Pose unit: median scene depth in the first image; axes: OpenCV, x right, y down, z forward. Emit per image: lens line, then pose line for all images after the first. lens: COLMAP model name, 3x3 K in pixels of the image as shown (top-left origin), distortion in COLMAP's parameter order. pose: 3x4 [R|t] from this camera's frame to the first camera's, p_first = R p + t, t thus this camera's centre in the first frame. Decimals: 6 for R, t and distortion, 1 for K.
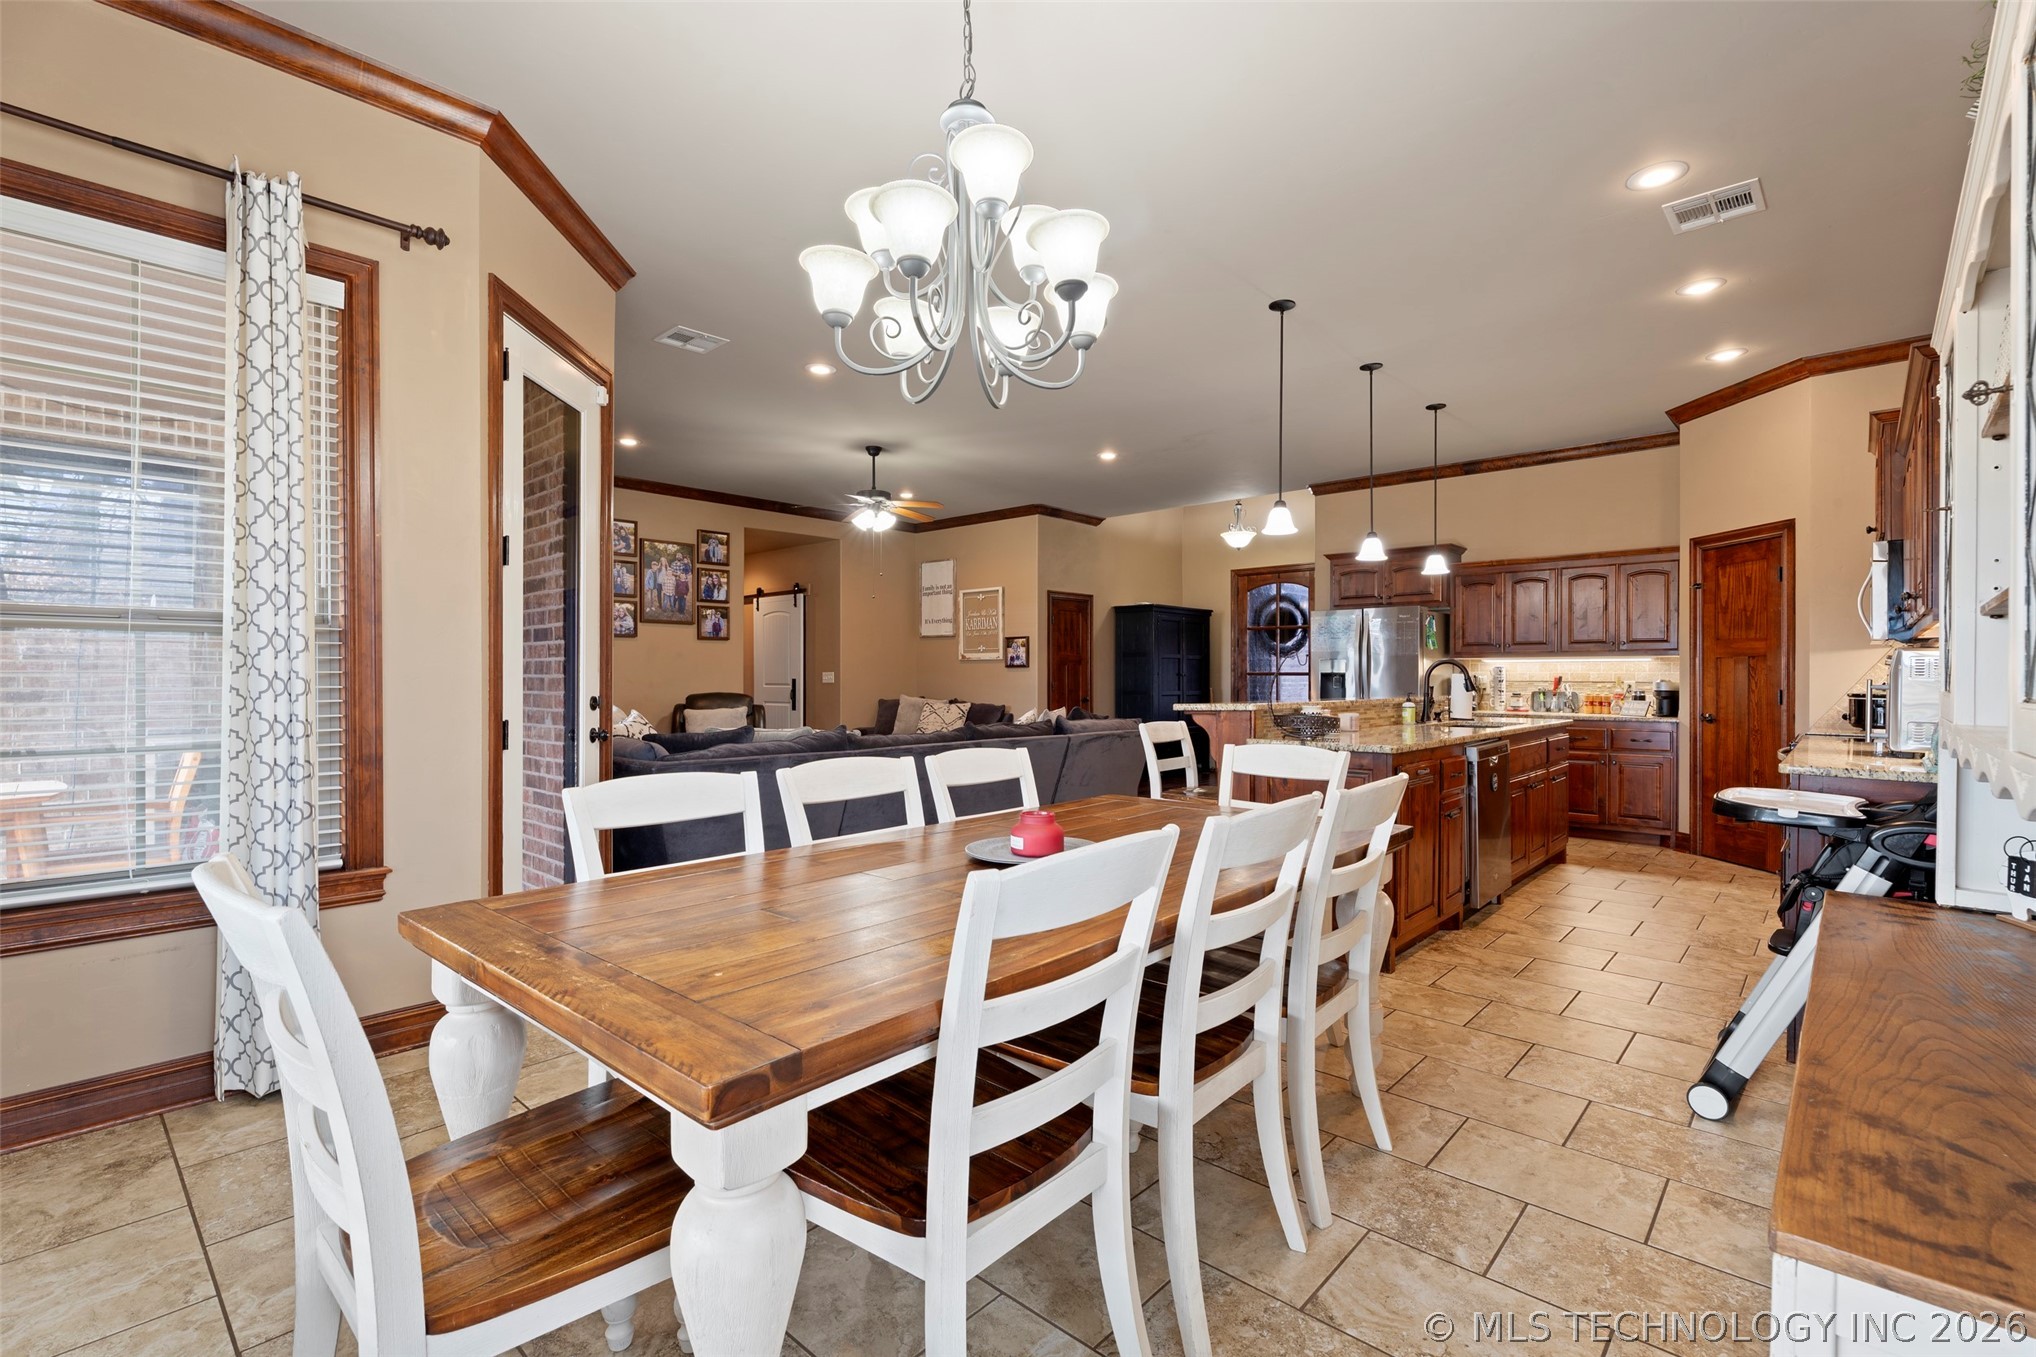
lens RADIAL K [[906.1, 0, 1030.3], [0, 906.1, 672.6], [0, 0, 1]] dist [0.001411, 0.000808]
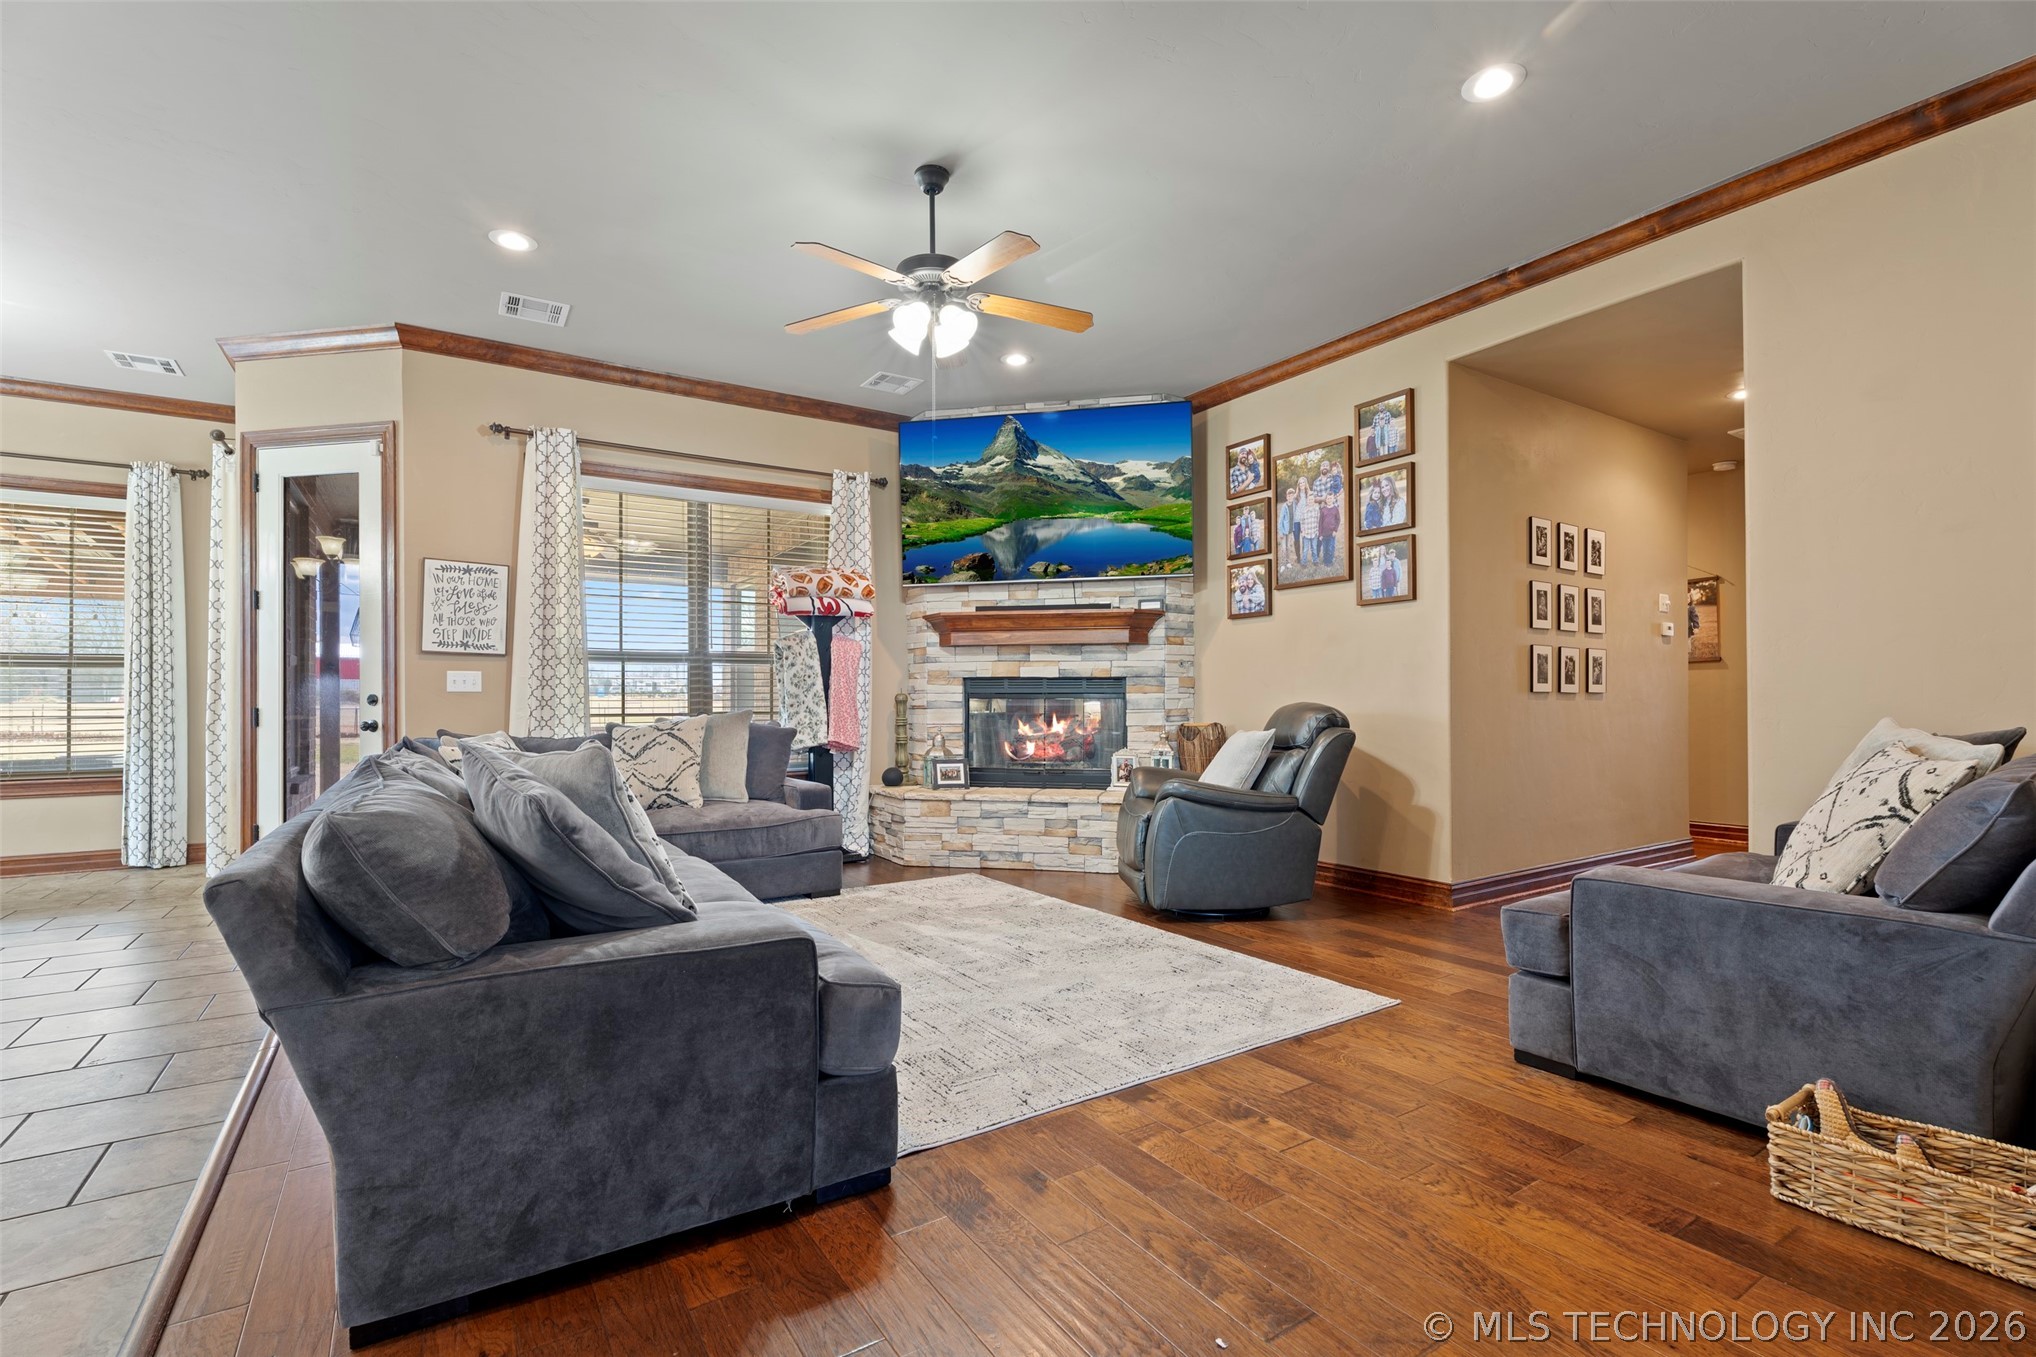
lens RADIAL K [[906.1, 0, 1017.3], [0, 906.1, 698.4], [0, 0, 1]] dist [0.001411, 0.000808]
pose [[-0.250148, -0.002754, -0.968204, 0.226365], [0.008784, 0.999948, -0.005114, 0.020913], [0.968168, -0.009784, -0.250111, 0.985334]]
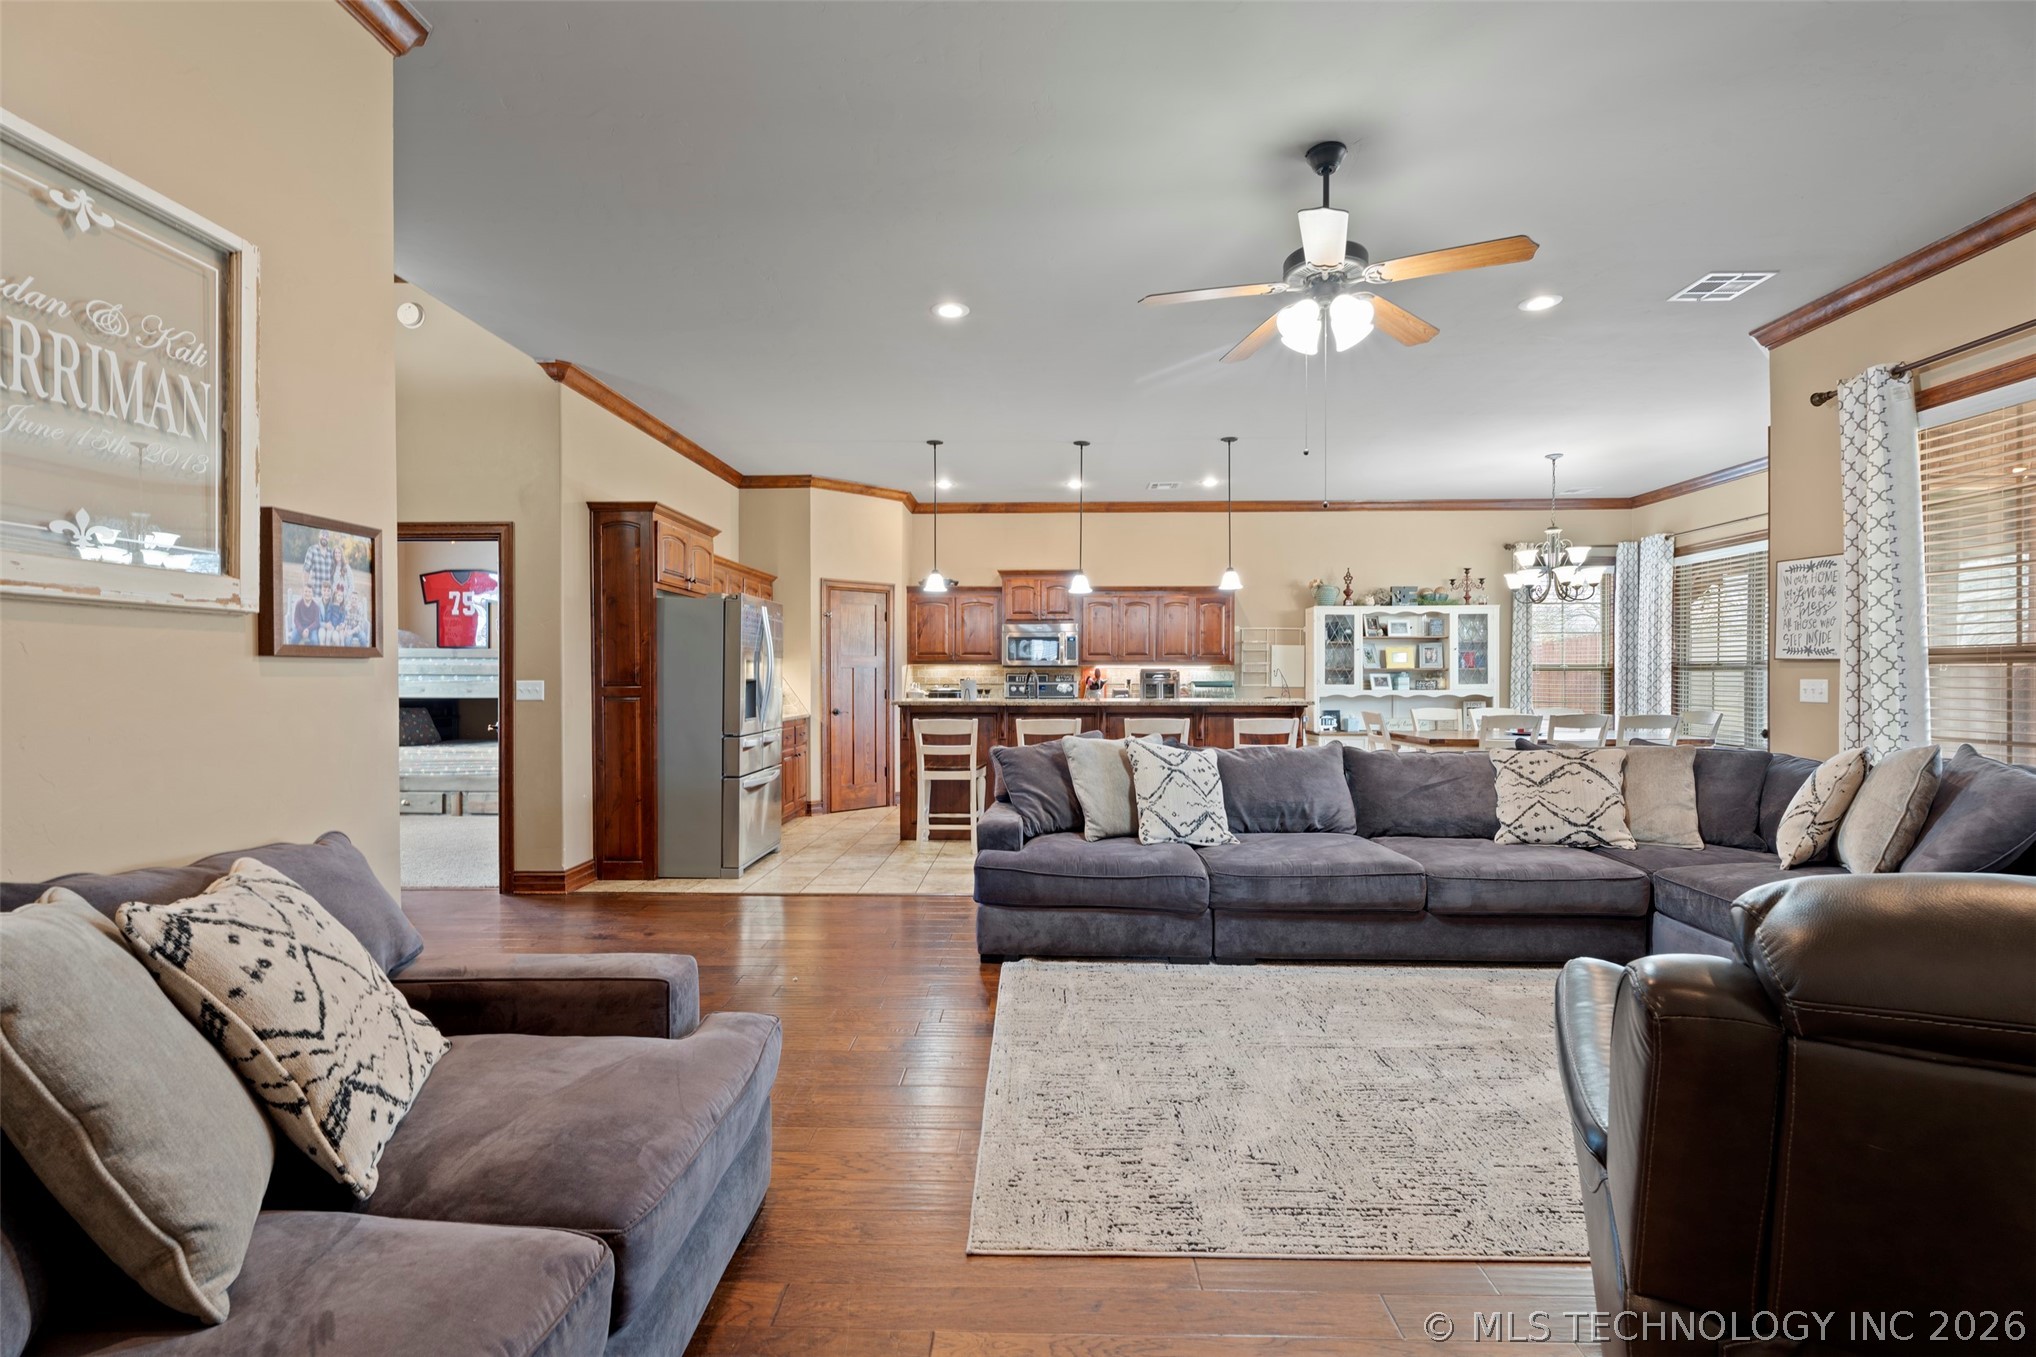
lens RADIAL K [[906.1, 0, 1030.6], [0, 906.1, 682.6], [0, 0, 1]] dist [0.001411, 0.000808]
pose [[-0.658963, -0.007099, 0.752142, -0.342751], [-0.003975, 0.999974, 0.005956, -0.001906], [-0.752165, 0.000935, -0.658974, 1.179985]]
